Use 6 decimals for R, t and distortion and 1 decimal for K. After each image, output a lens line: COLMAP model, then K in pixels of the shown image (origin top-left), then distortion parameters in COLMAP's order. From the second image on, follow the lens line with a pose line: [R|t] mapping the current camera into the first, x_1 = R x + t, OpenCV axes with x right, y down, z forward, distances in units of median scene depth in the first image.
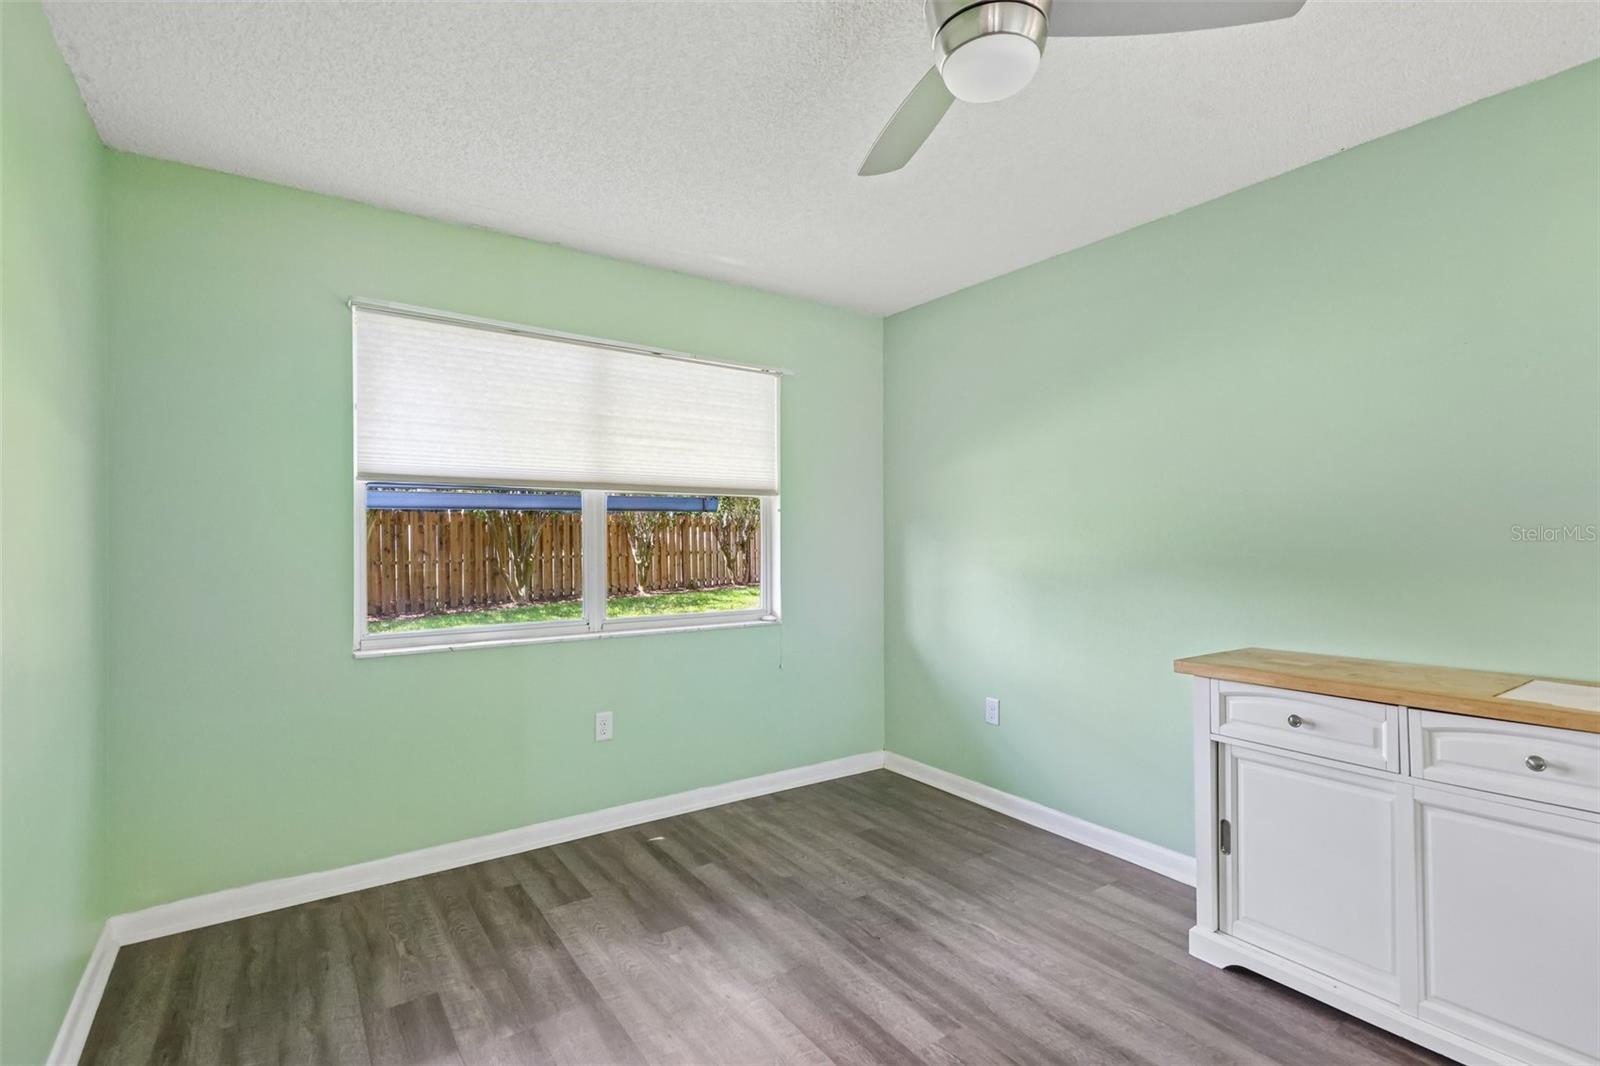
lens RADIAL K [[752.4, 0, 800.4], [0, 752.4, 543.7], [0, 0, 1]] dist [0.006199, -0.002108]
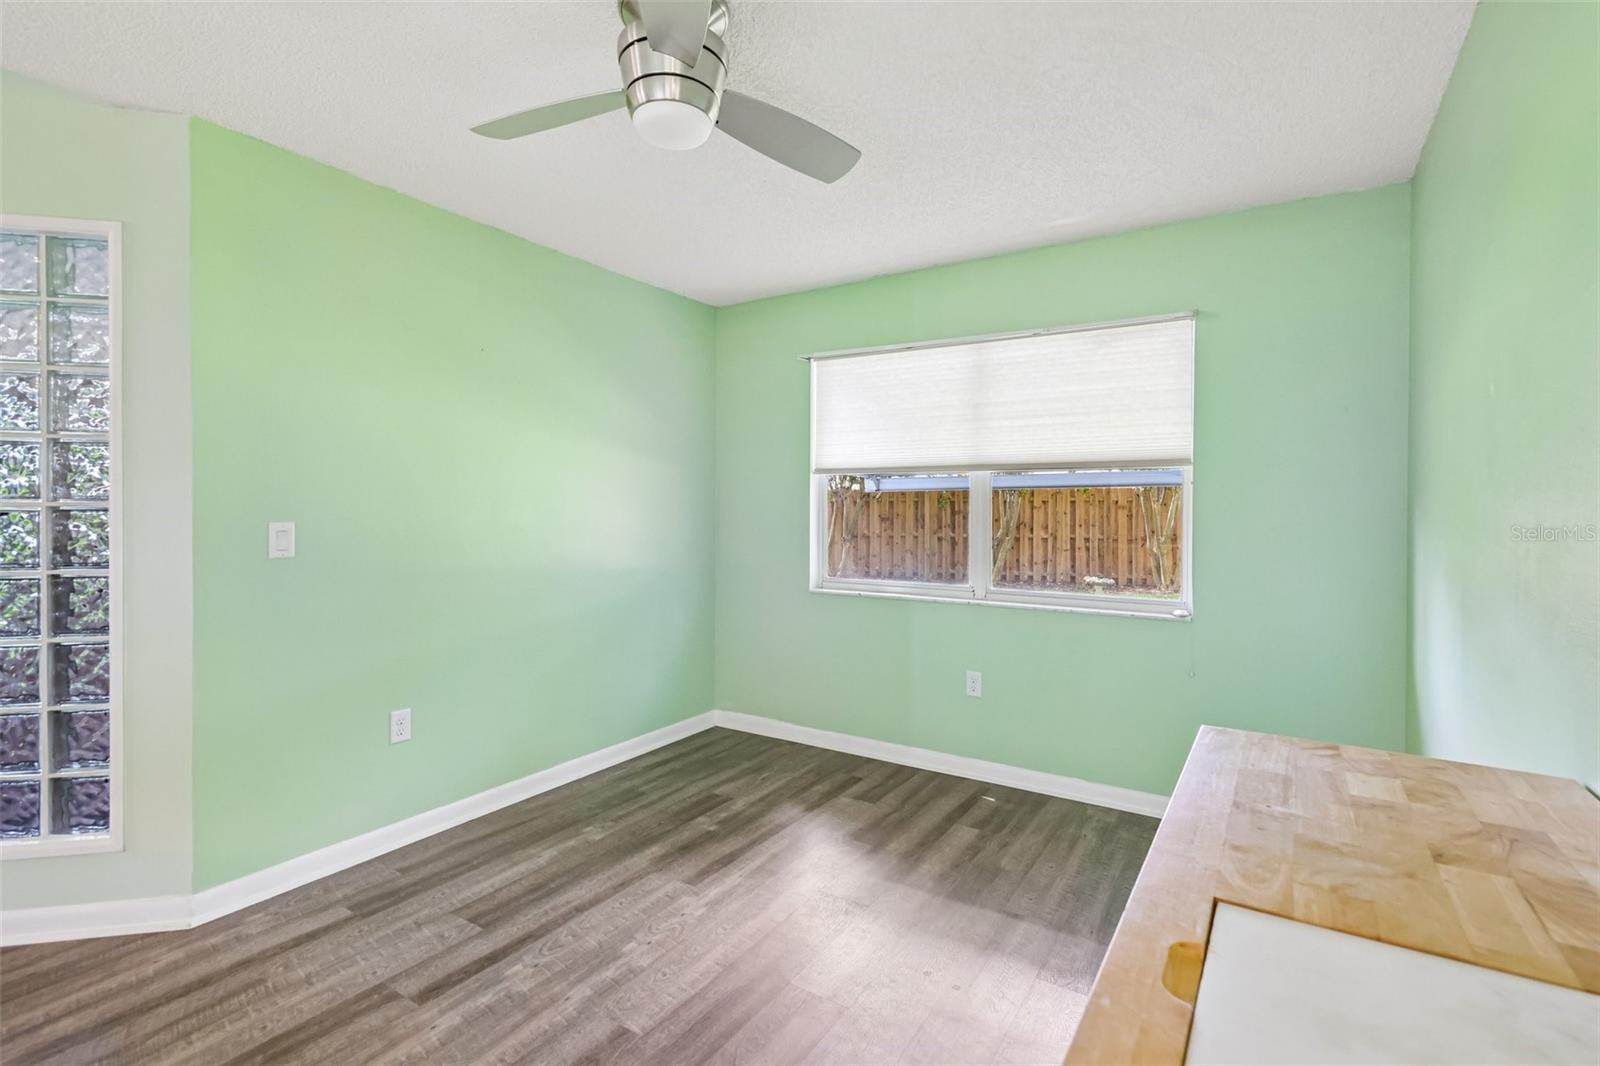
lens RADIAL K [[752.4, 0, 794.2], [0, 752.4, 526.1], [0, 0, 1]] dist [0.006199, -0.002108]
pose [[0.369427, 0.024827, -0.928928, 0.715612], [-0.015223, 0.999671, 0.020664, -0.010329], [0.929135, 0.006507, 0.369684, 0.366730]]
